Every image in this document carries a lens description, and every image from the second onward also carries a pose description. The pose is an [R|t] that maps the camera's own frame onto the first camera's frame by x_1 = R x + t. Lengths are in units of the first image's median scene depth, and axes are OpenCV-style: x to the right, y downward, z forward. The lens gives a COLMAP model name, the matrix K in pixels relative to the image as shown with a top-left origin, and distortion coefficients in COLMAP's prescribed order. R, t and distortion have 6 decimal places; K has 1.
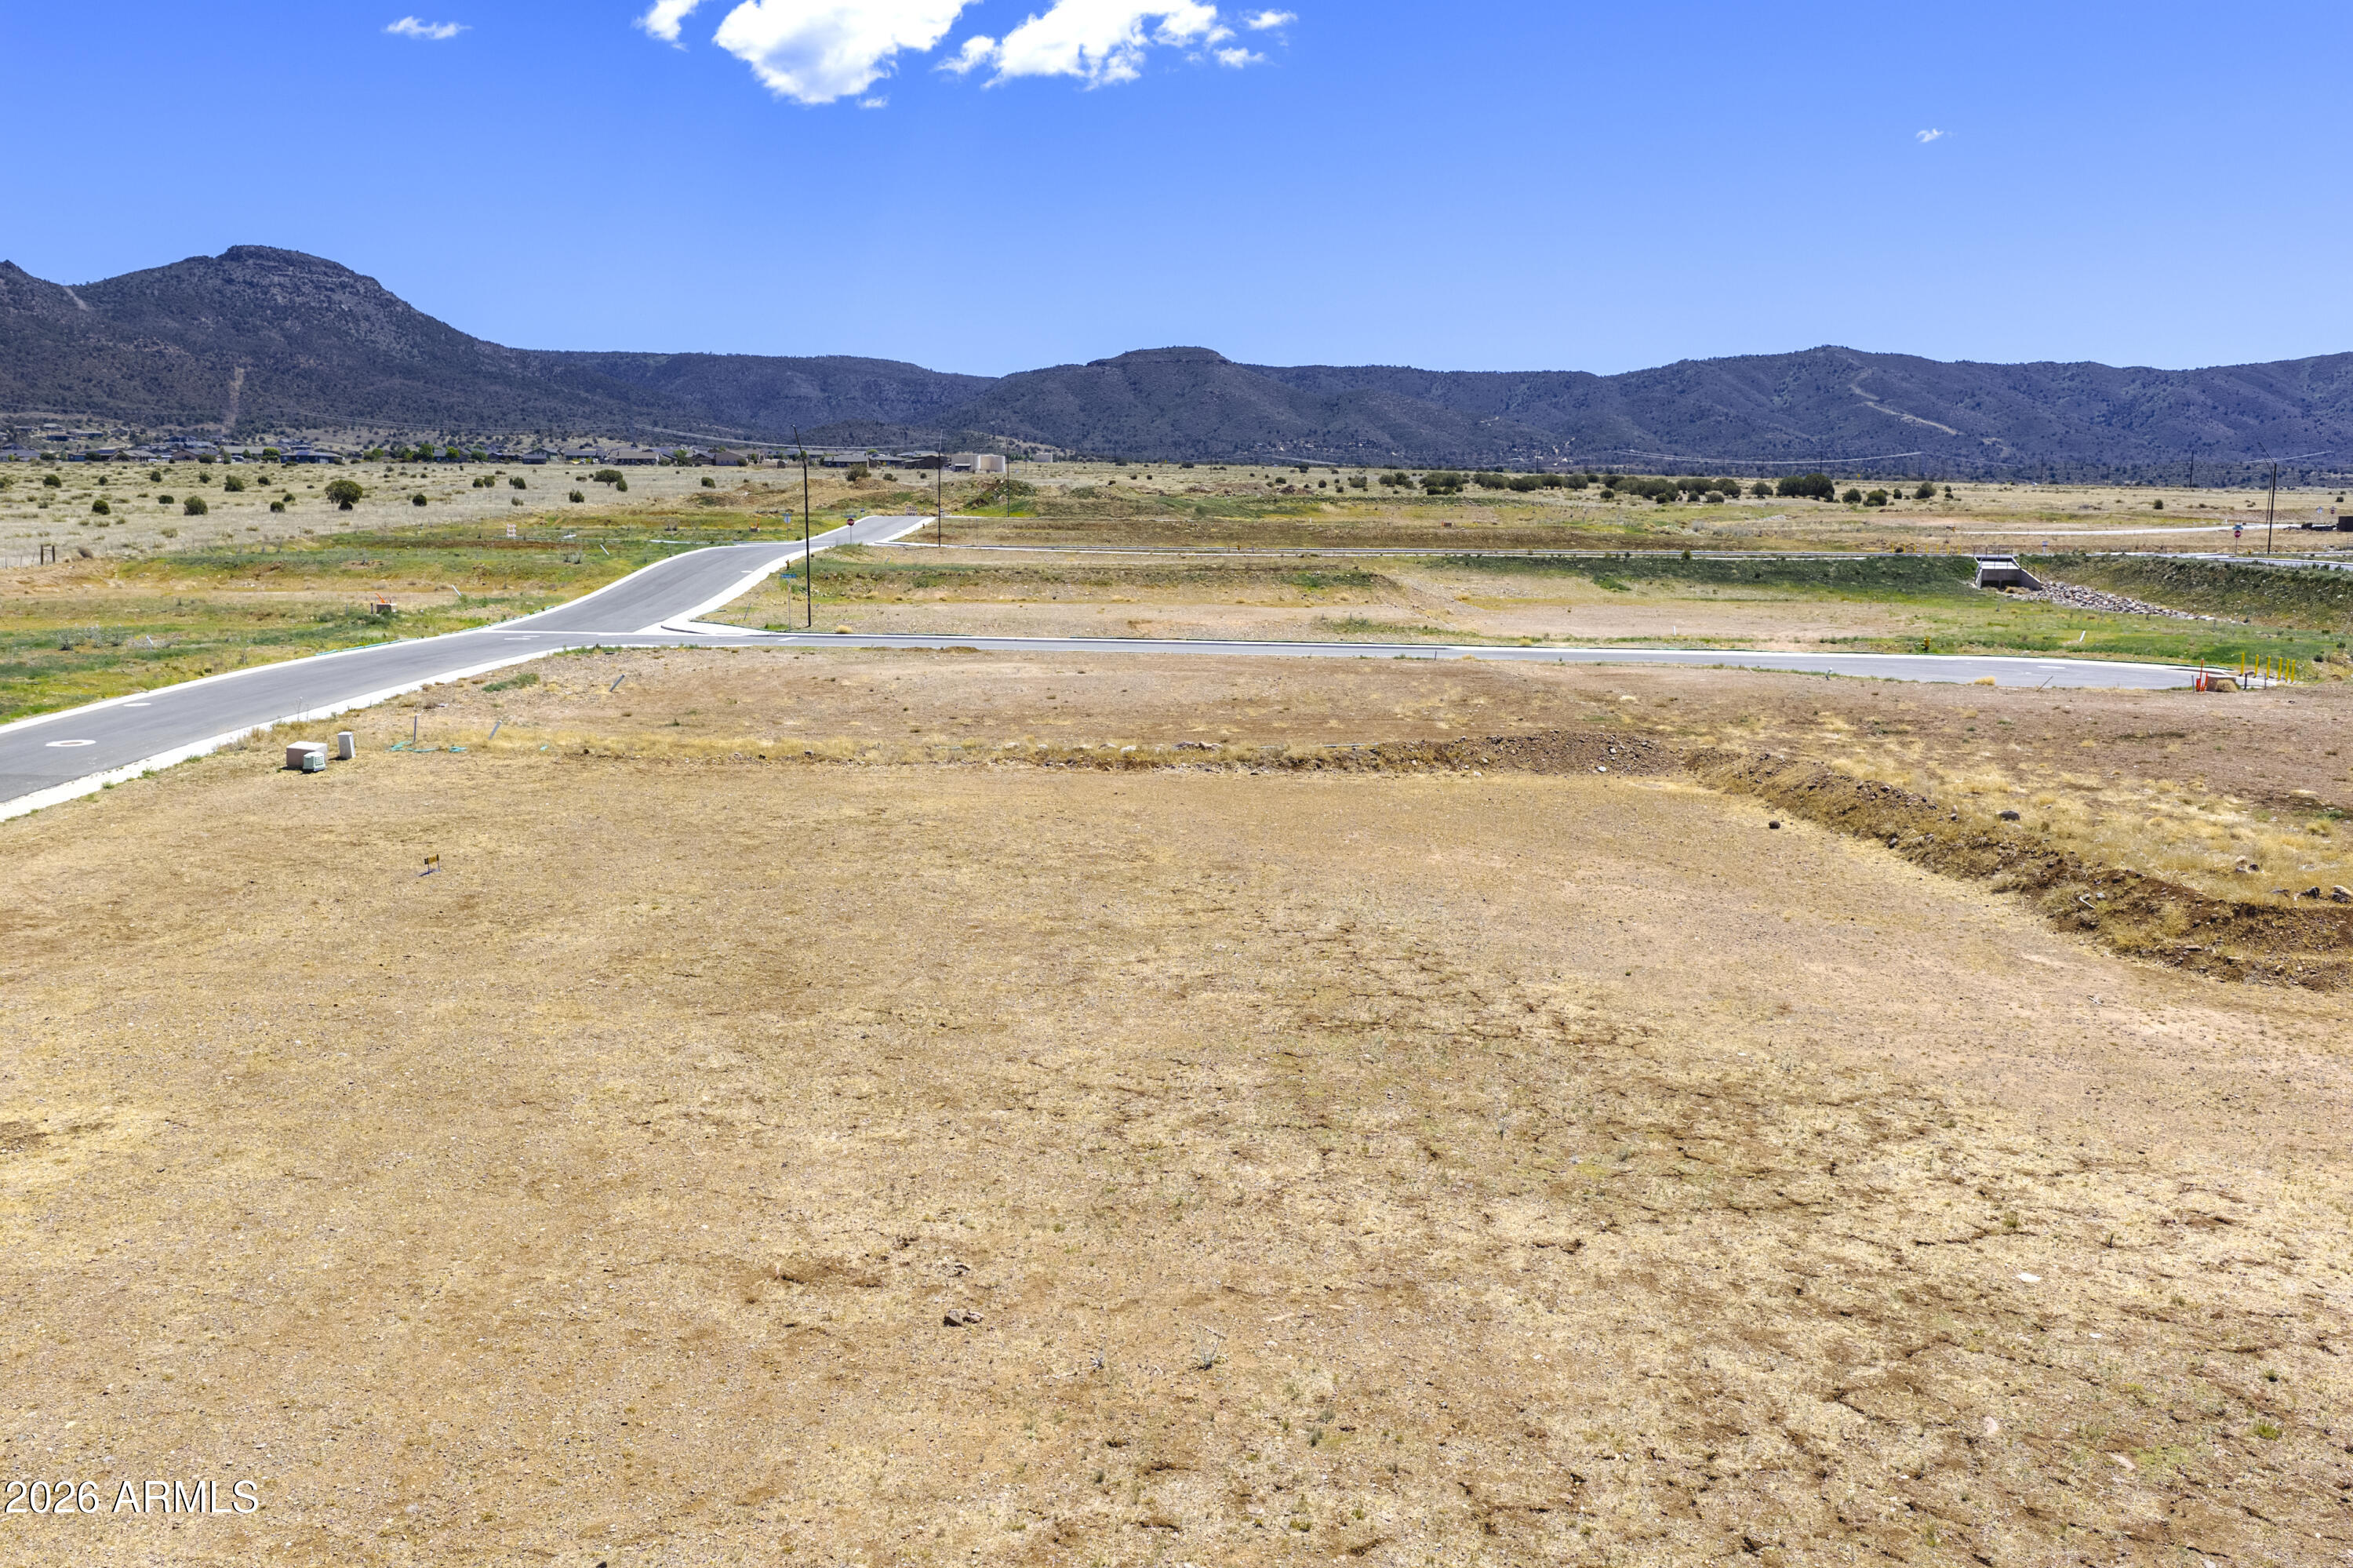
lens RADIAL K [[1947.6, 0, 1180.1], [0, 1947.6, 778.7], [0, 0, 1]] dist [0.024594, -0.049563]
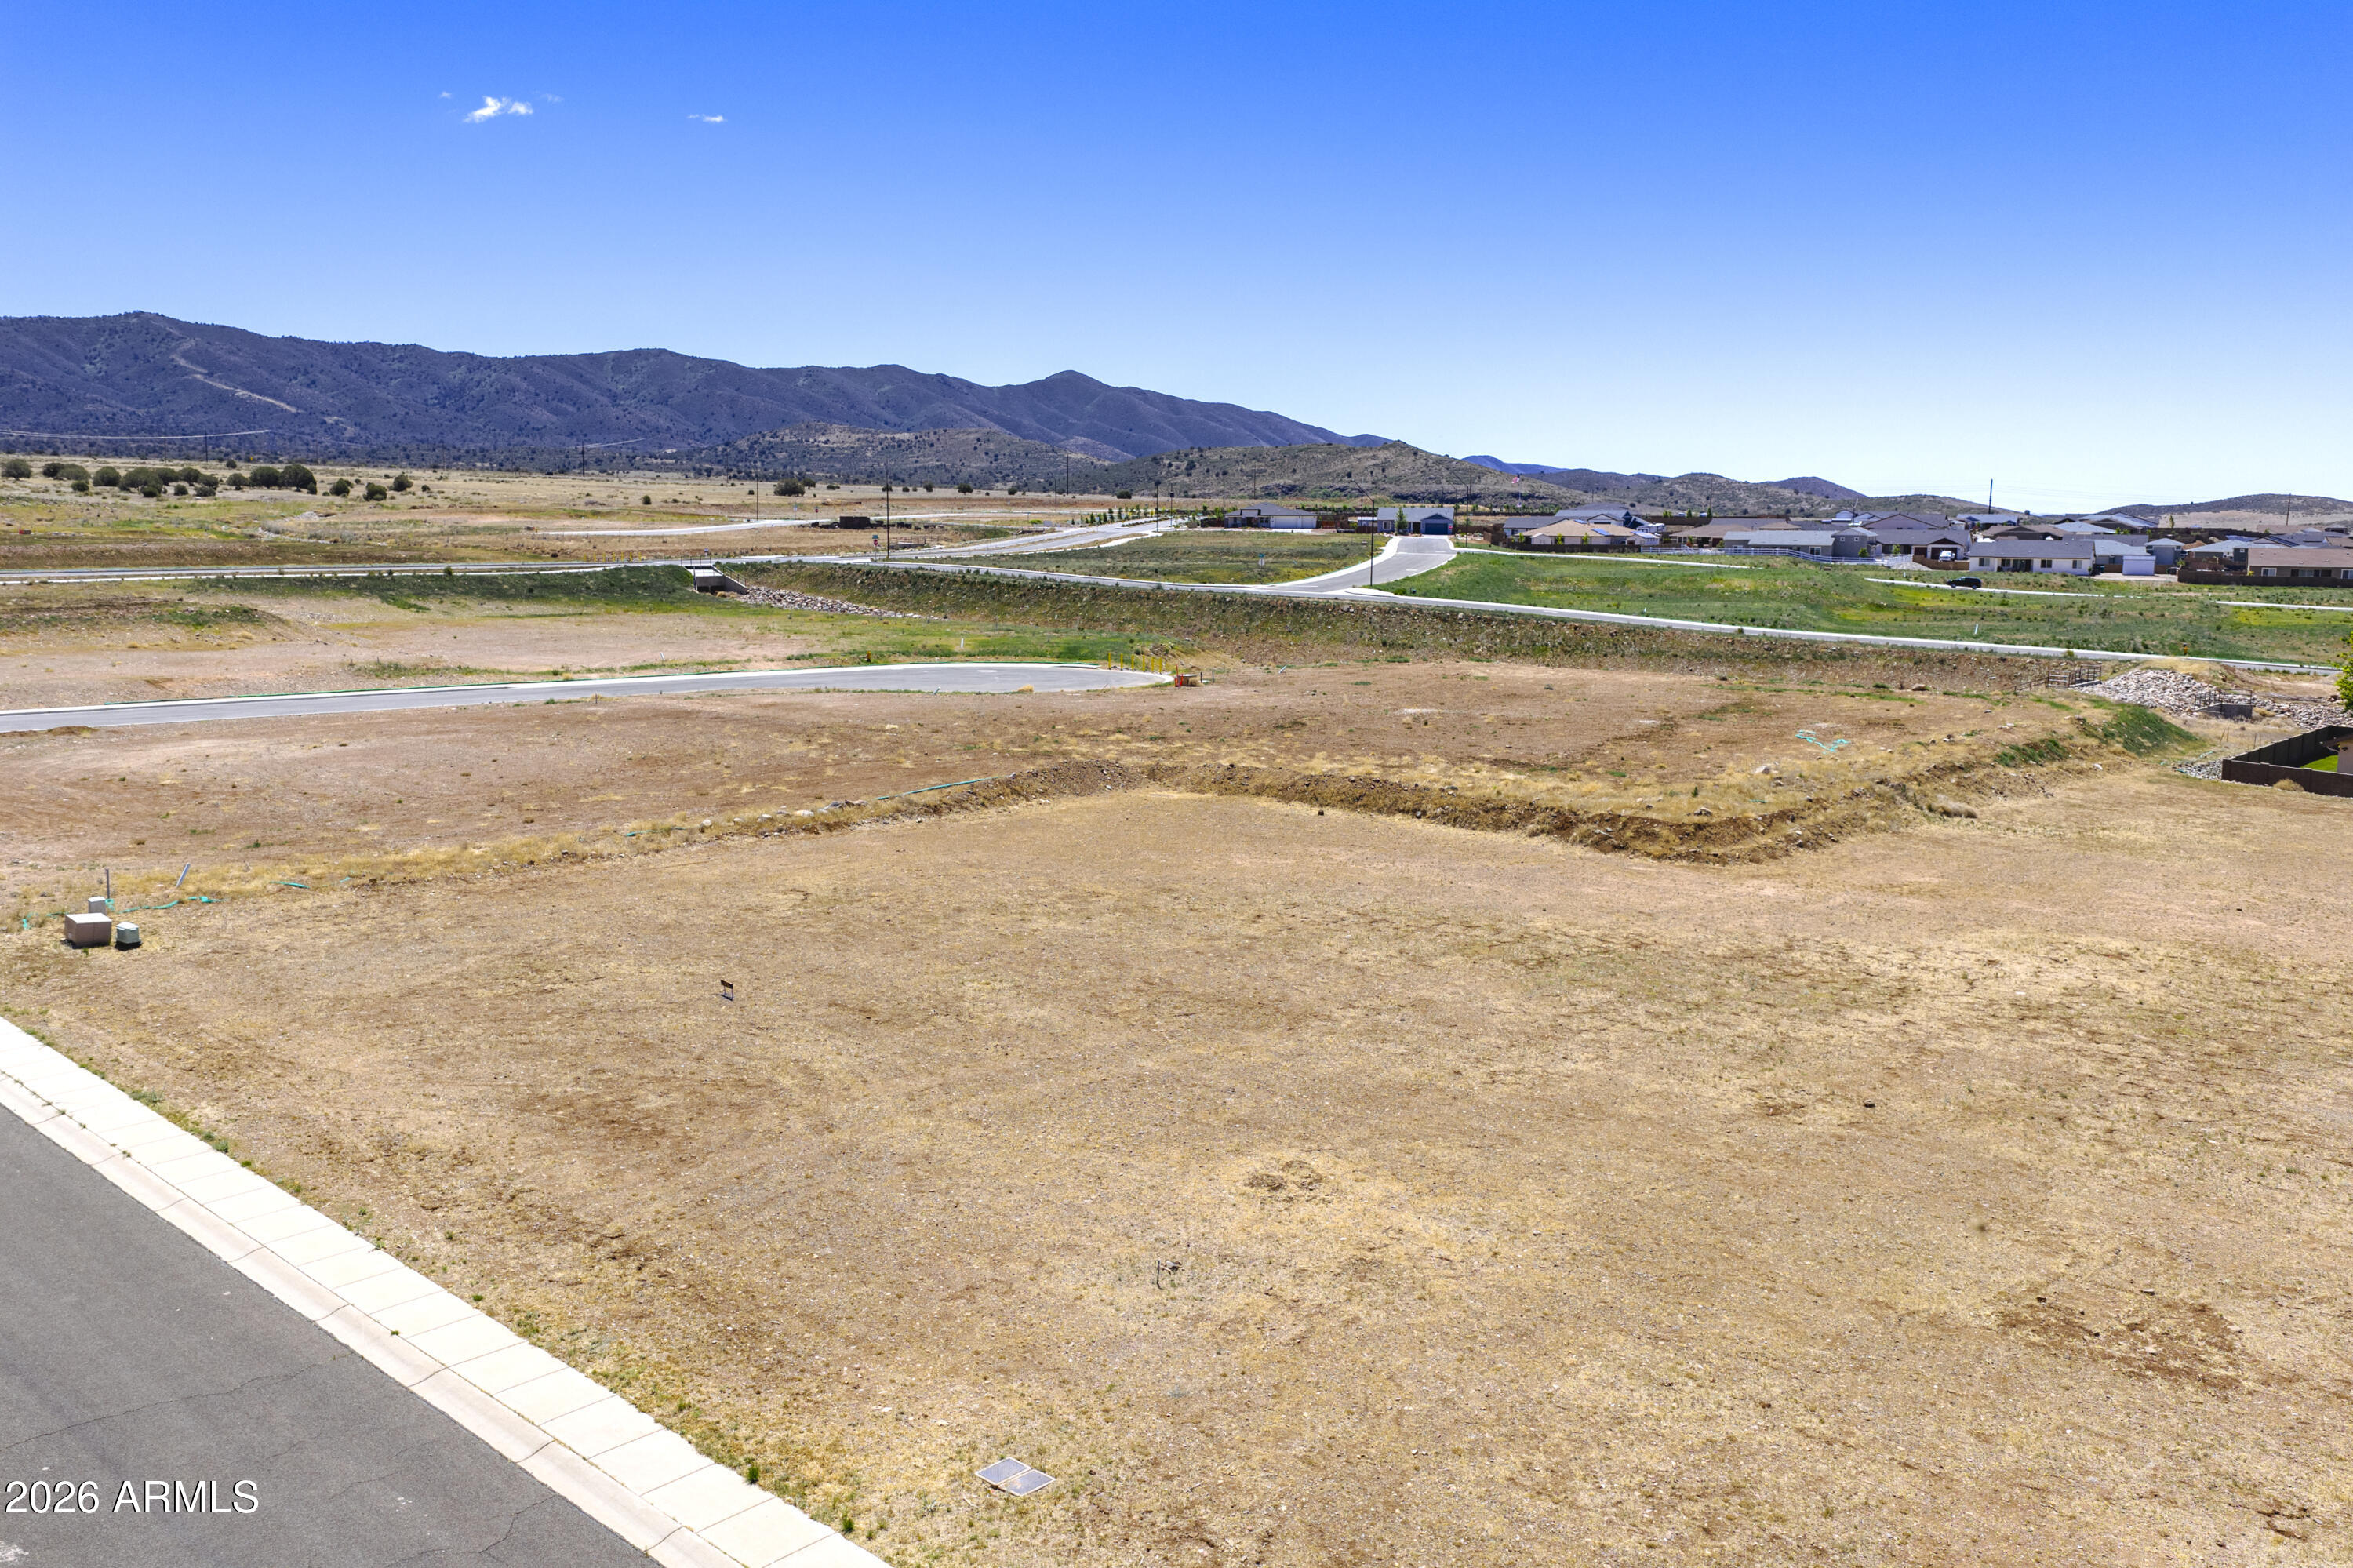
lens RADIAL K [[1947.6, 0, 1180.1], [0, 1947.6, 778.7], [0, 0, 1]] dist [0.024594, -0.049563]
pose [[0.696059, -0.102245, 0.710667, -0.225989], [0.094196, 0.994257, 0.050785, -0.024084], [-0.711779, 0.031592, 0.701693, 0.014245]]
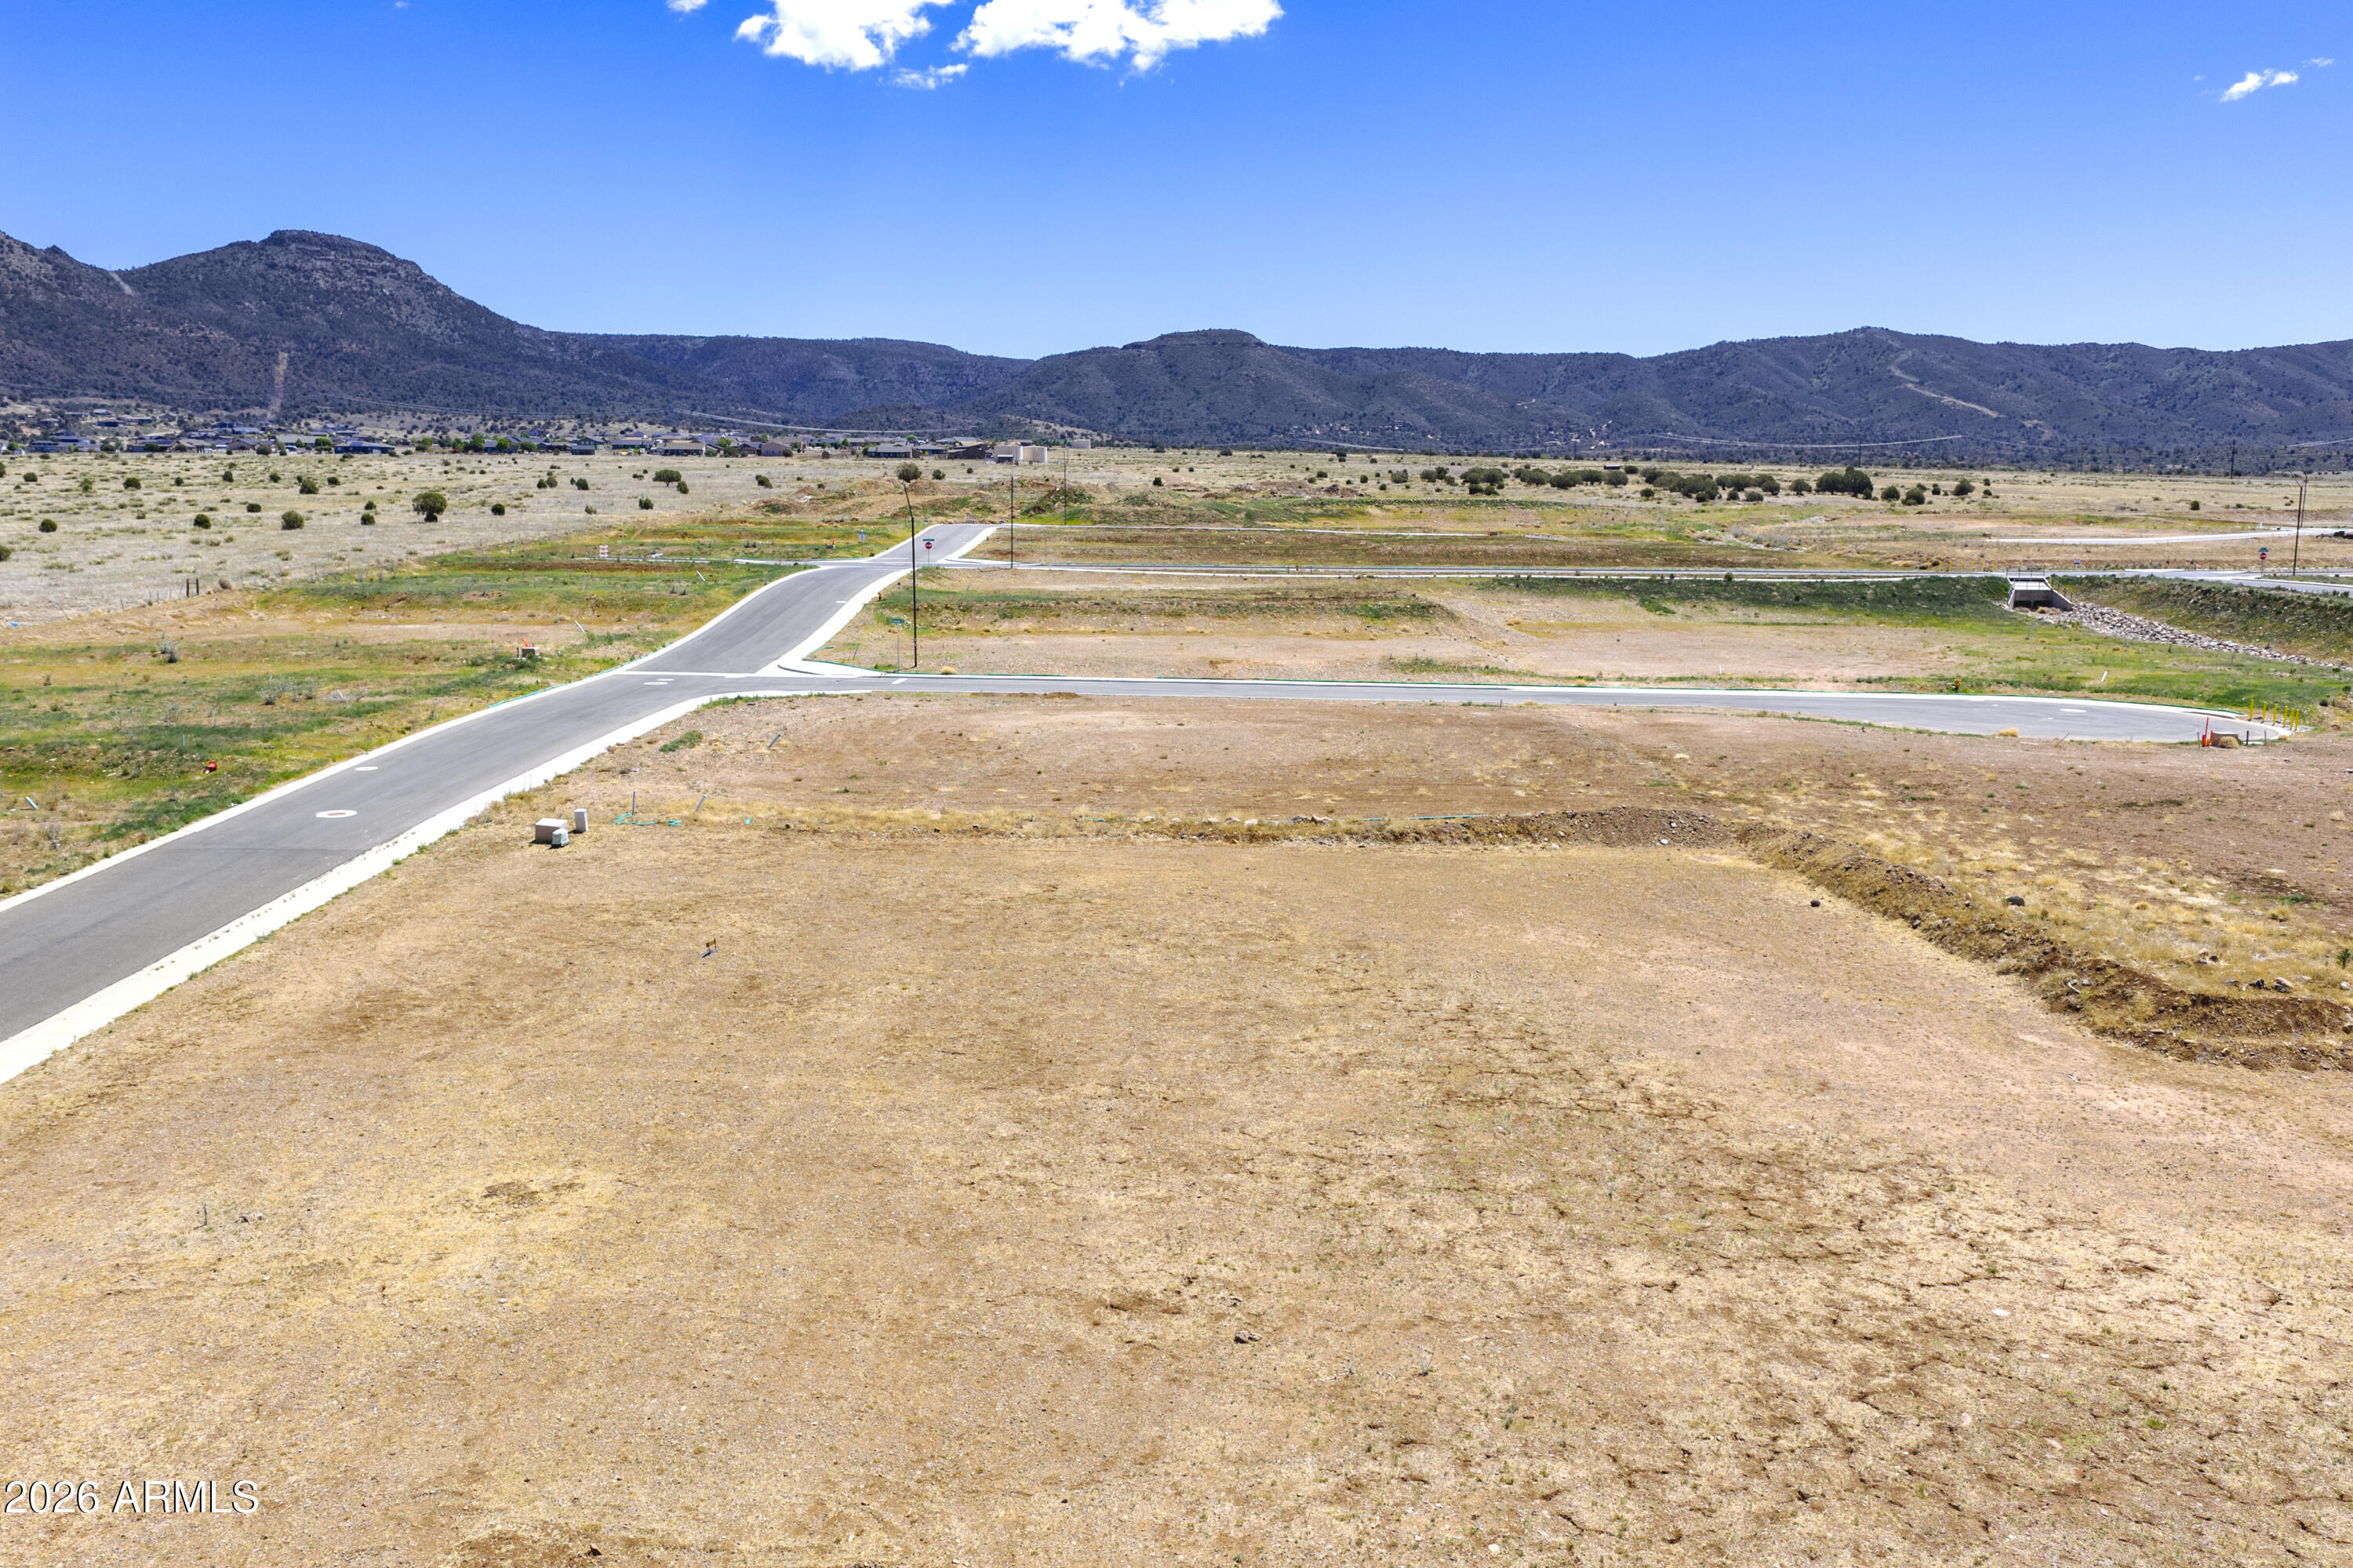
lens RADIAL K [[1947.6, 0, 1180.1], [0, 1947.6, 778.7], [0, 0, 1]] dist [0.024594, -0.049563]
pose [[0.999851, 0.002426, -0.017078, -0.016130], [-0.002263, 0.999952, 0.009560, -0.017291], [0.017100, -0.009520, 0.999808, -0.050342]]
